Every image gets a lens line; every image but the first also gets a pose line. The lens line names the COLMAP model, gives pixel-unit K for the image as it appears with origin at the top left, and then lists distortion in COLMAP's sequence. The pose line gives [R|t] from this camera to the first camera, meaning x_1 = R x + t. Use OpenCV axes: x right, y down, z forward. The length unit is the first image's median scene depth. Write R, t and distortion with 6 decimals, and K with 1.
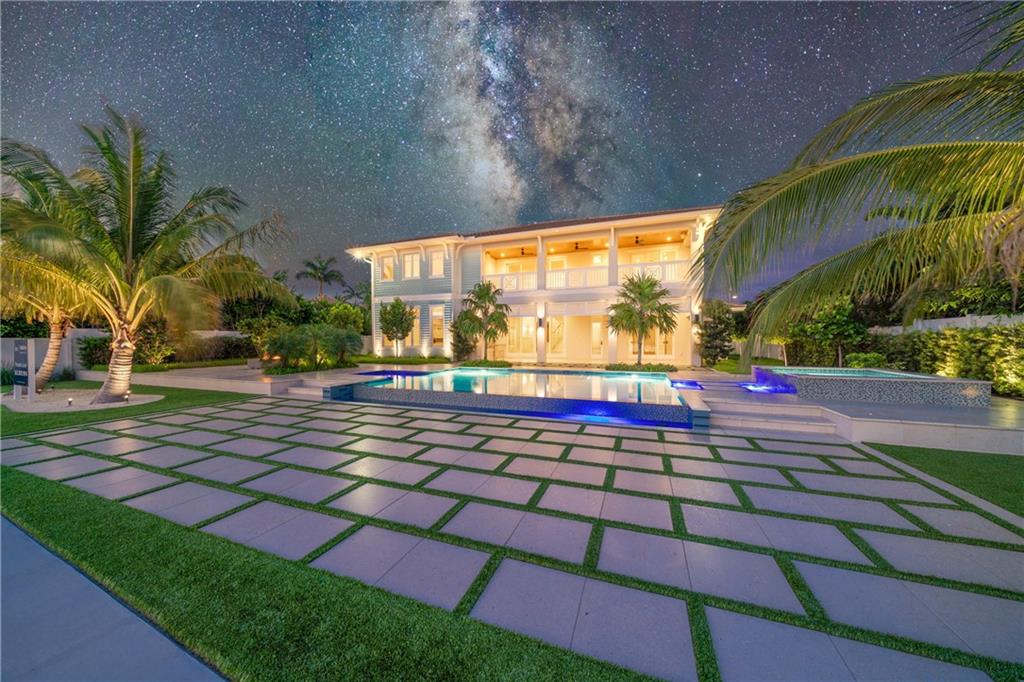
lens RADIAL K [[345.6, 0, 511.4], [0, 345.6, 331.4], [0, 0, 1]] dist [0.000133, -0.000068]
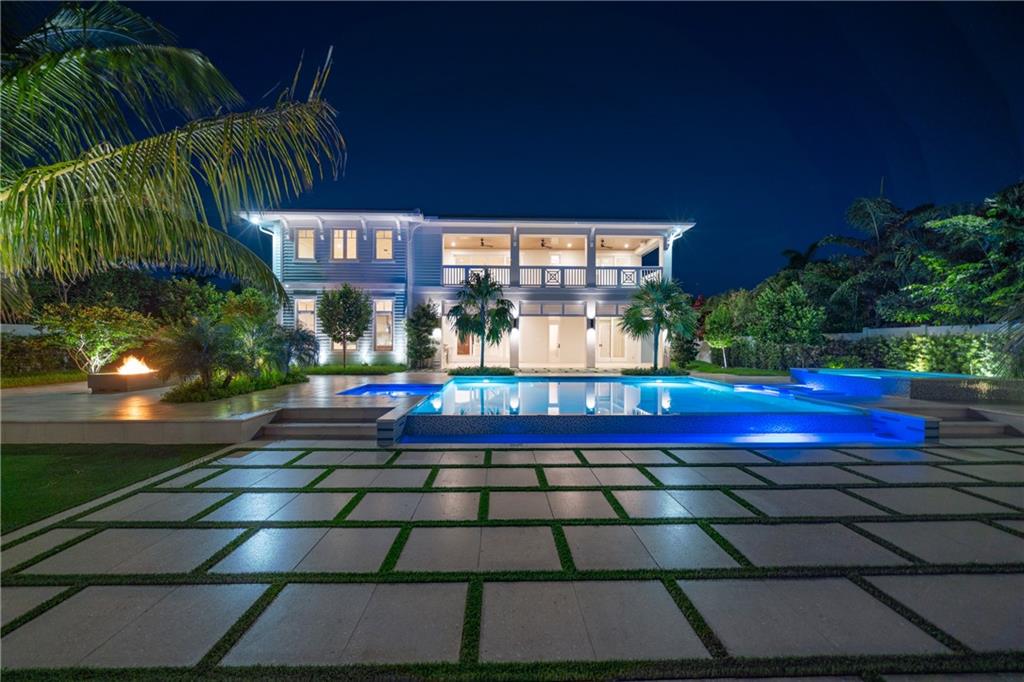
lens RADIAL K [[352.1, 0, 509.5], [0, 352.1, 344.4], [0, 0, 1]] dist [0.000153, -0.000114]
pose [[0.927791, 0.001386, 0.373097, -0.257482], [-0.016253, 0.999194, 0.036707, -0.000649], [-0.372745, -0.040120, 0.927066, 0.129984]]
